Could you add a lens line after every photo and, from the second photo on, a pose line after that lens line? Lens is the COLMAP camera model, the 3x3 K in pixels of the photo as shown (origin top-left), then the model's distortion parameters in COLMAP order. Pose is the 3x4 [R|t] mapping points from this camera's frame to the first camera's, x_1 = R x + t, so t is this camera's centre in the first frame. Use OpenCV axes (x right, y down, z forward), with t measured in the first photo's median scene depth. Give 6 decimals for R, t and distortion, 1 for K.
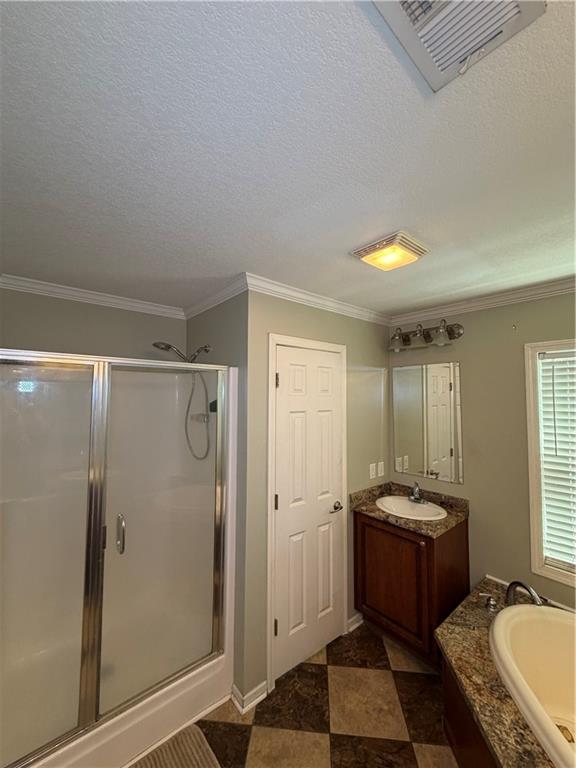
lens RADIAL K [[307.1, 0, 288.1], [0, 307.1, 382.0], [0, 0, 1]] dist [-0.001975, 0.000066]
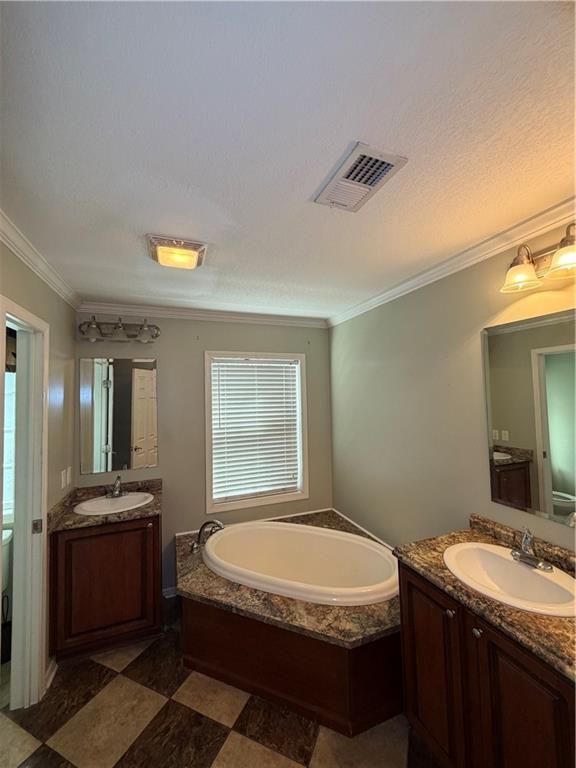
lens RADIAL K [[307.1, 0, 288.1], [0, 307.1, 382.3], [0, 0, 1]] dist [-0.001975, 0.000066]
pose [[0.314486, 0.030337, 0.948777, -0.410755], [-0.019950, 0.999480, -0.025345, 0.043843], [-0.949053, -0.010957, 0.314927, 0.197548]]
